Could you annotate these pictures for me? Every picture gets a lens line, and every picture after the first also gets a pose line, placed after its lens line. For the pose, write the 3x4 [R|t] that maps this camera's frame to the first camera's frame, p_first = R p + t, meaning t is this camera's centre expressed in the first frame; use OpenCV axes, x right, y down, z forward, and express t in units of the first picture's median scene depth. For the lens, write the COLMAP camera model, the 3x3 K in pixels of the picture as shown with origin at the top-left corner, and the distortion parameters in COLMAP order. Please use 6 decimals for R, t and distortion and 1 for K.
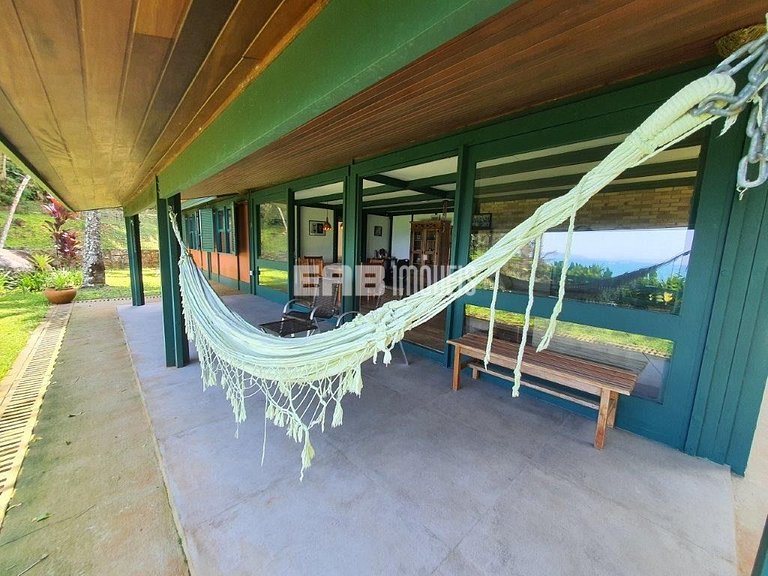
lens RADIAL K [[302.4, 0, 383.4], [0, 302.4, 286.7], [0, 0, 1]] dist [-0.005624, 0.000352]
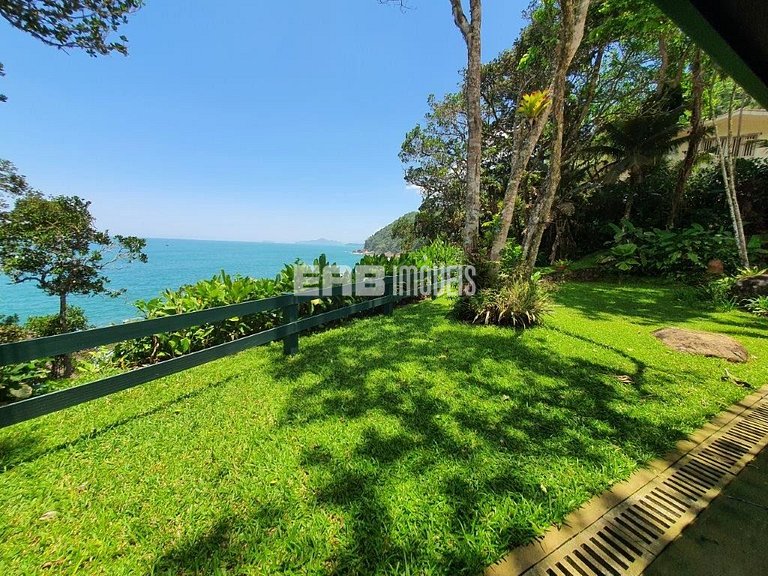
lens RADIAL K [[302.4, 0, 380.1], [0, 302.4, 291.6], [0, 0, 1]] dist [-0.005624, 0.000352]
pose [[-0.261914, 0.103956, -0.959476, 0.189186], [-0.178619, 0.971784, 0.154049, 0.043240], [0.948418, 0.211728, -0.235955, -0.204345]]
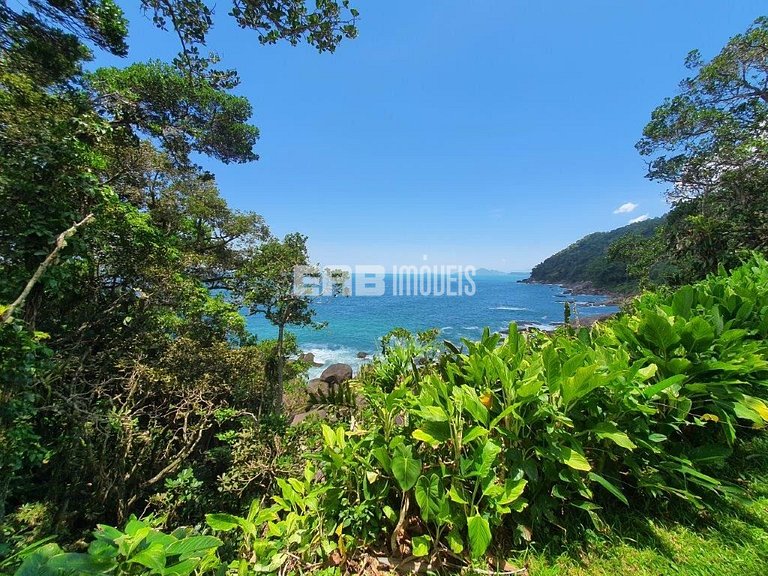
lens RADIAL K [[302.4, 0, 380.3], [0, 302.4, 291.2], [0, 0, 1]] dist [-0.005624, 0.000352]
pose [[-0.703416, 0.007274, -0.710741, -0.356011], [-0.126917, 0.982592, 0.135665, 0.182530], [0.699355, 0.185634, -0.690248, -1.092502]]
